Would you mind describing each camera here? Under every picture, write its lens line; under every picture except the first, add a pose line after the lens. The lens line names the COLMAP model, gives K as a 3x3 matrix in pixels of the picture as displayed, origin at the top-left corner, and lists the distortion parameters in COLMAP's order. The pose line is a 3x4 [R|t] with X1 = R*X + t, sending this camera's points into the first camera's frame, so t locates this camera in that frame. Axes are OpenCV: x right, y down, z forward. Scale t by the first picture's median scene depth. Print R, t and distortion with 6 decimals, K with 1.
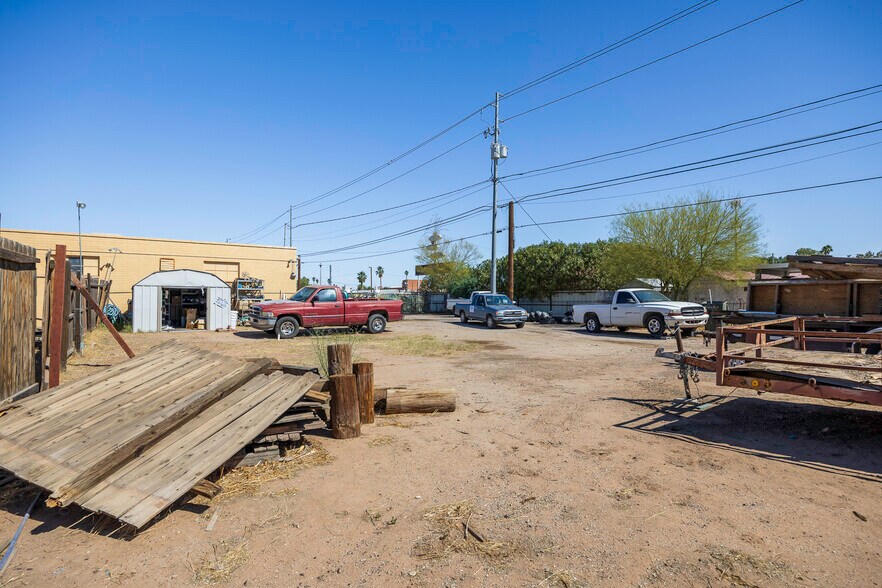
lens RADIAL K [[462.7, 0, 437.1], [0, 462.7, 295.4], [0, 0, 1]] dist [-0.002668, -0.000082]
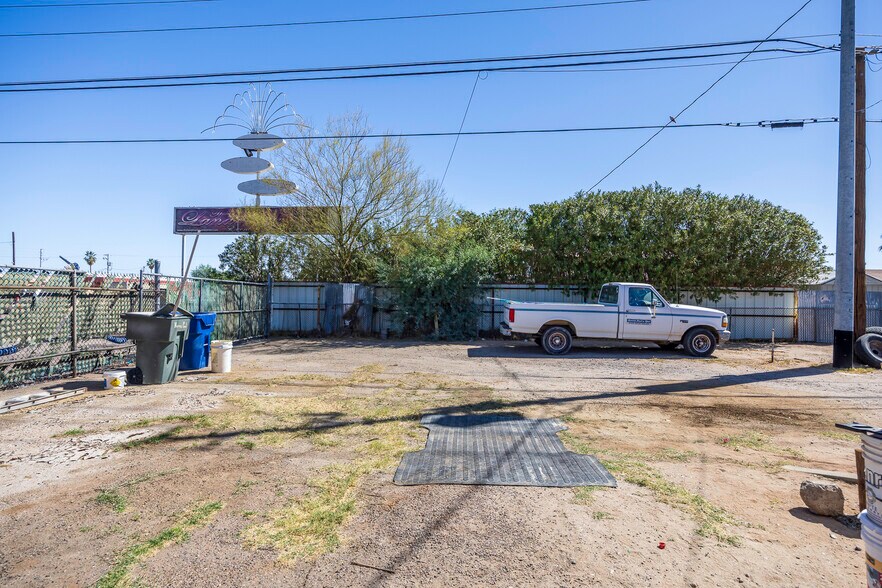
lens RADIAL K [[448.6, 0, 440.5], [0, 448.6, 295.1], [0, 0, 1]] dist [-0.003112, -0.002389]
pose [[0.635502, 0.009294, 0.772043, -0.337254], [-0.003823, 0.999953, -0.008891, 0.014557], [-0.772090, 0.002699, 0.635508, 1.092439]]
